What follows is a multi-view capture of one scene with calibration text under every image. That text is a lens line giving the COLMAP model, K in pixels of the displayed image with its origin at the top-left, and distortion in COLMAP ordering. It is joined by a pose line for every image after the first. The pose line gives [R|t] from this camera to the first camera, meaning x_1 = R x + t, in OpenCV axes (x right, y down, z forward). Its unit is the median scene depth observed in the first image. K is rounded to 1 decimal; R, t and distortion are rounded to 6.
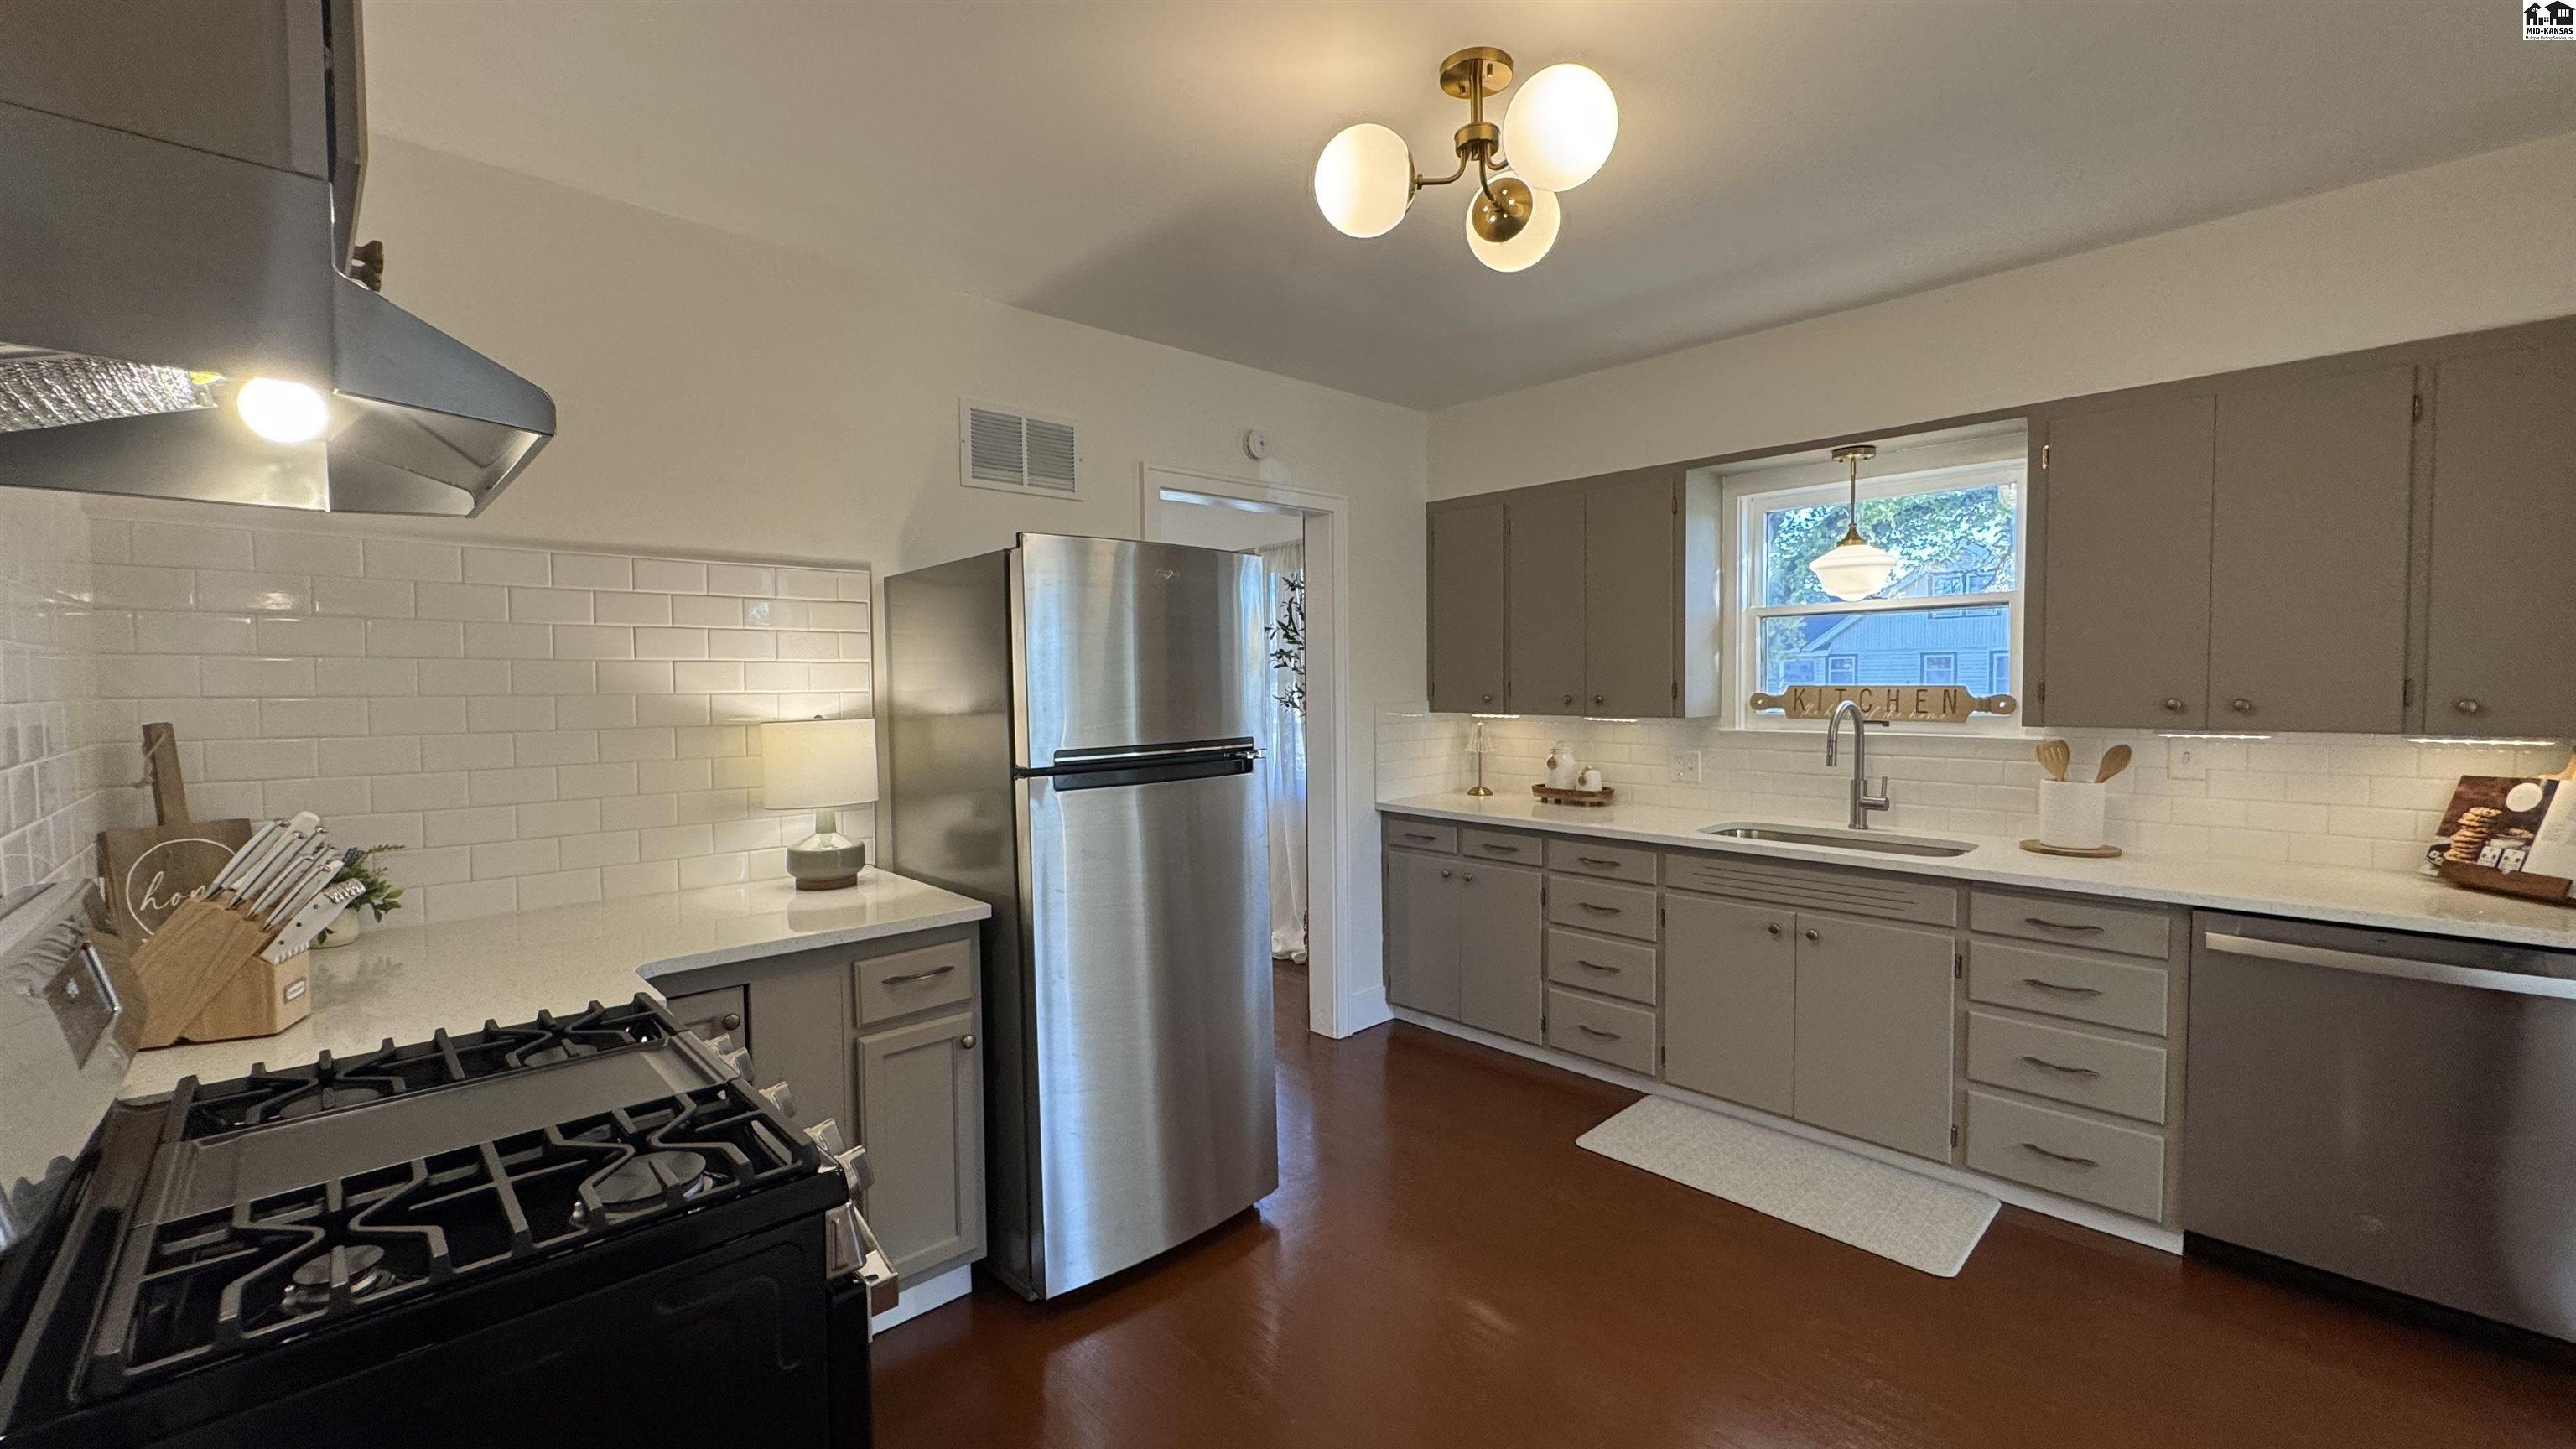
lens RADIAL K [[1026.9, 0, 1288.0], [0, 1026.9, 724.5], [0, 0, 1]] dist [-0.001922, -0.000361]
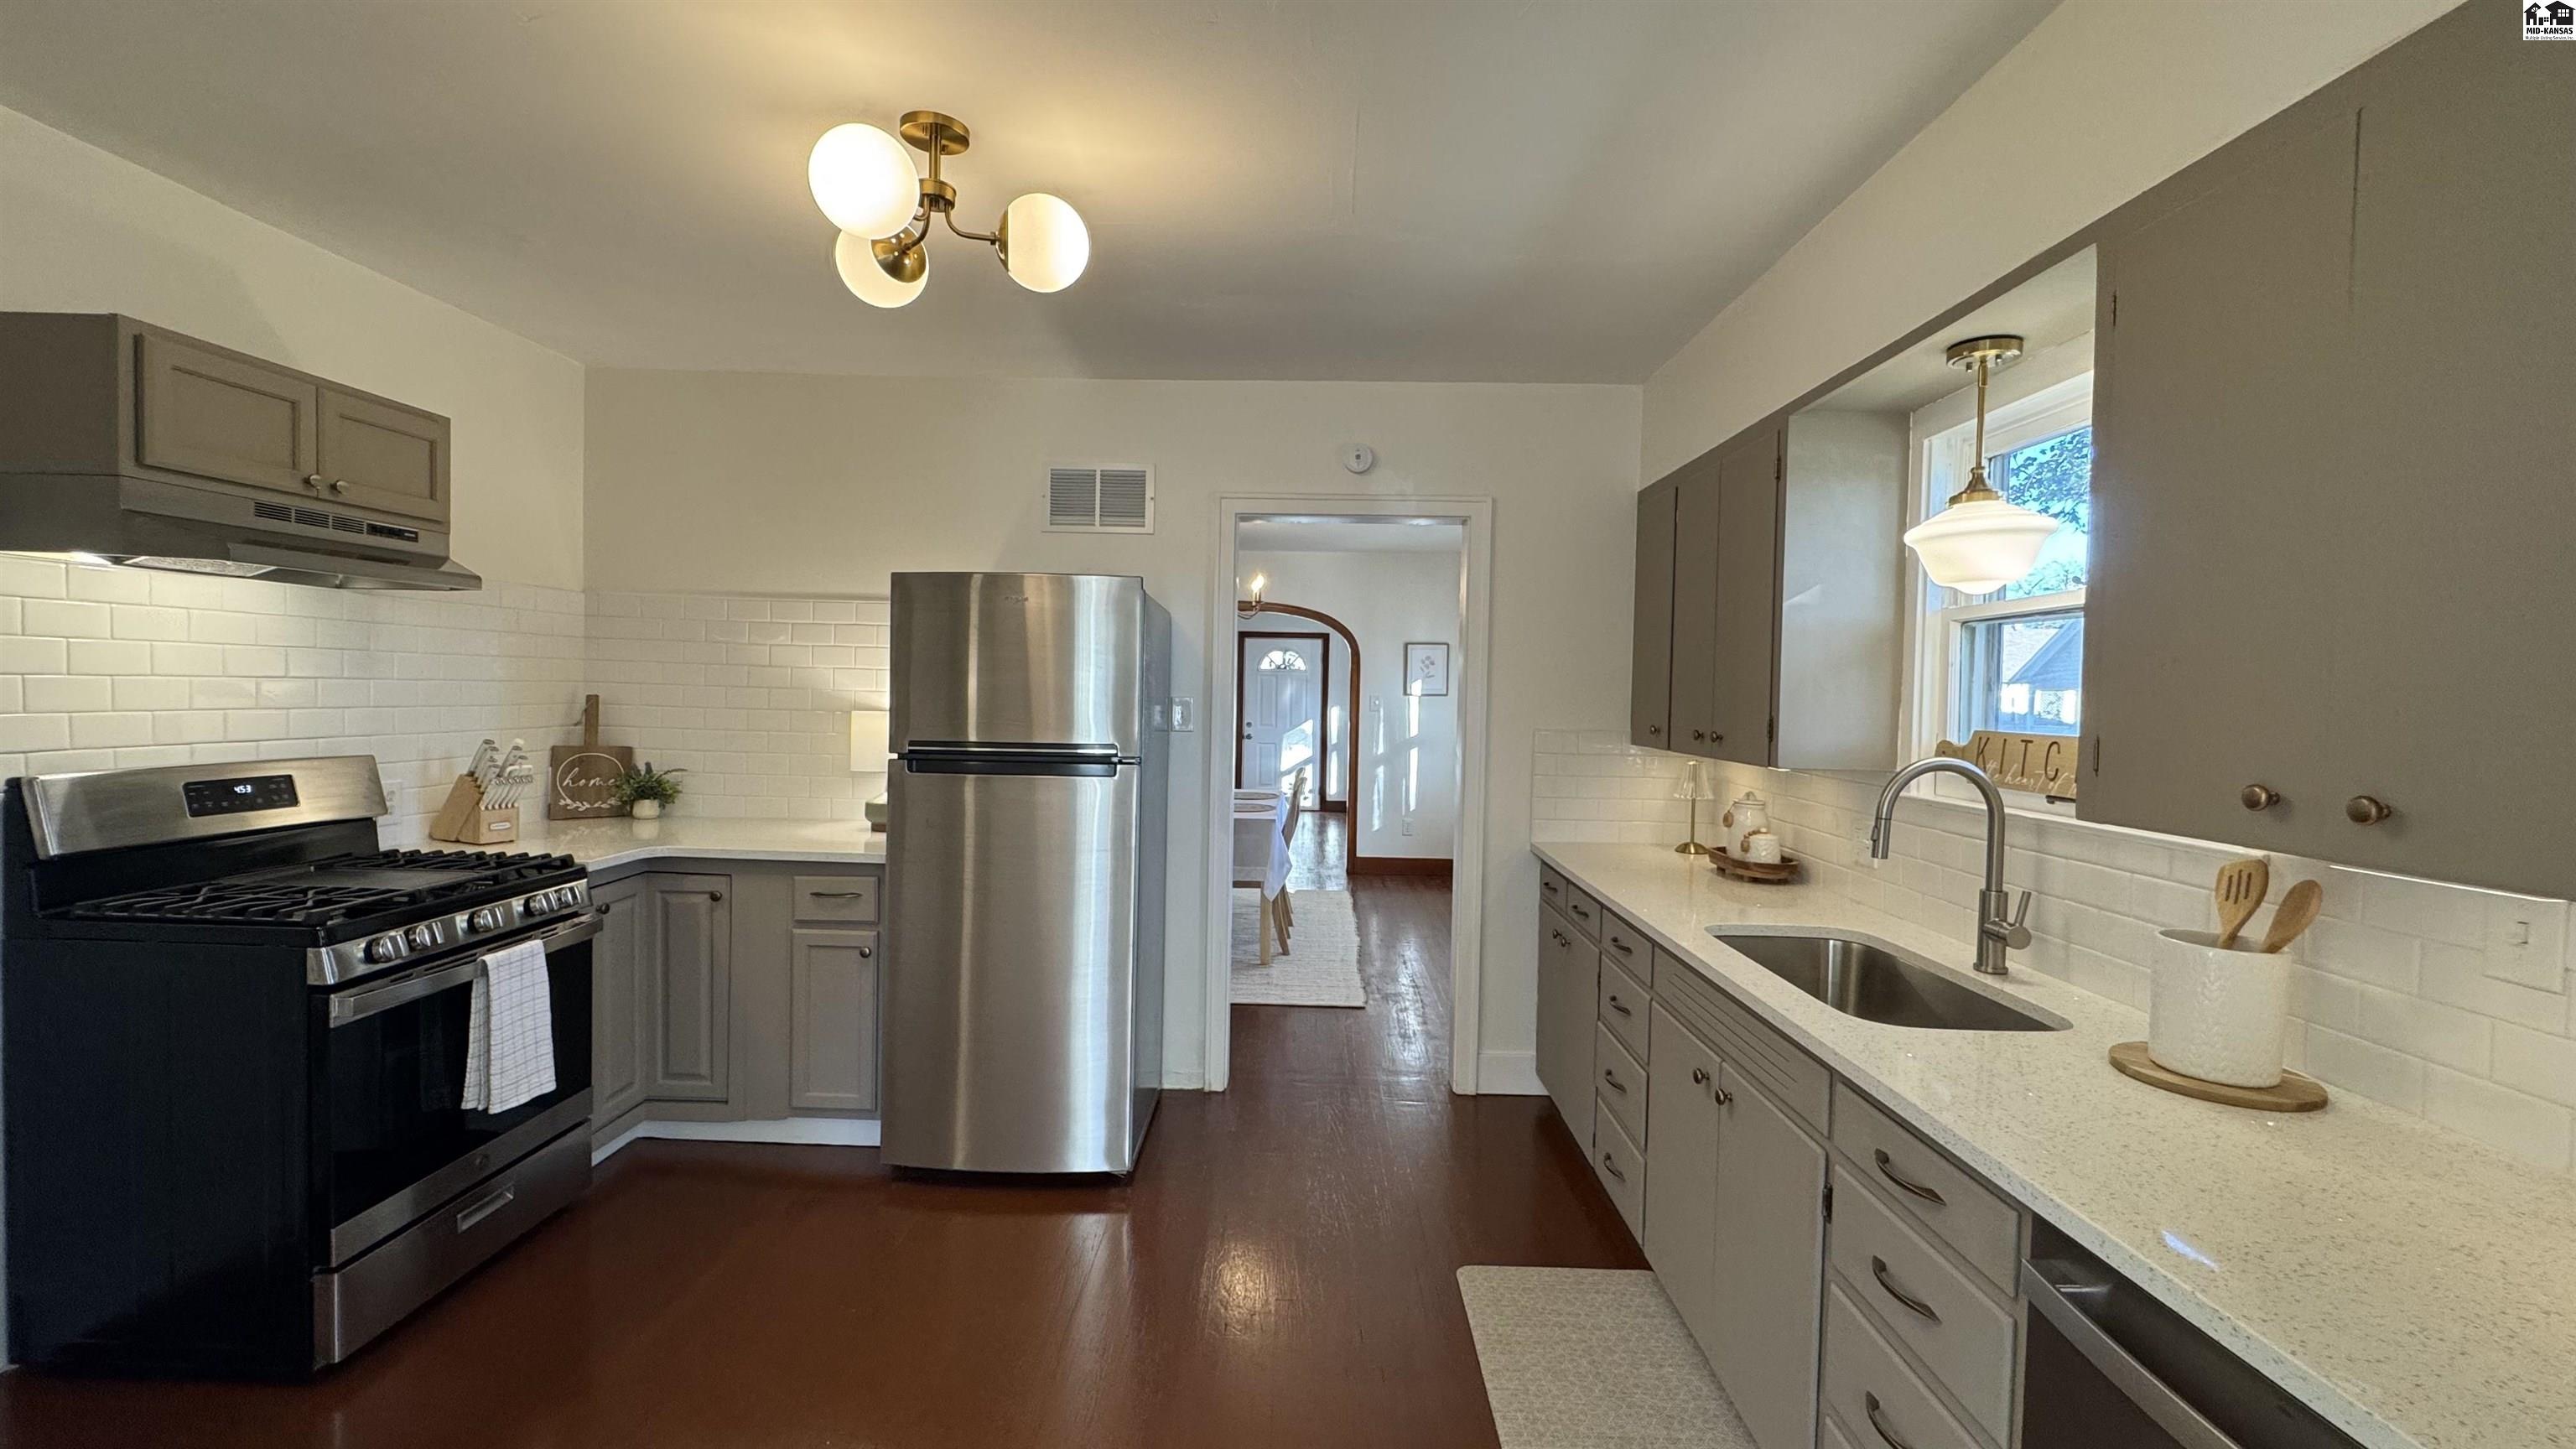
lens RADIAL K [[1026.9, 0, 1288.0], [0, 1026.9, 724.5], [0, 0, 1]] dist [-0.001922, -0.000361]
pose [[0.710662, 0.049315, -0.701803, 0.756364], [-0.061111, 0.998097, 0.008253, -0.025473], [0.700874, 0.037022, 0.712324, 0.312057]]
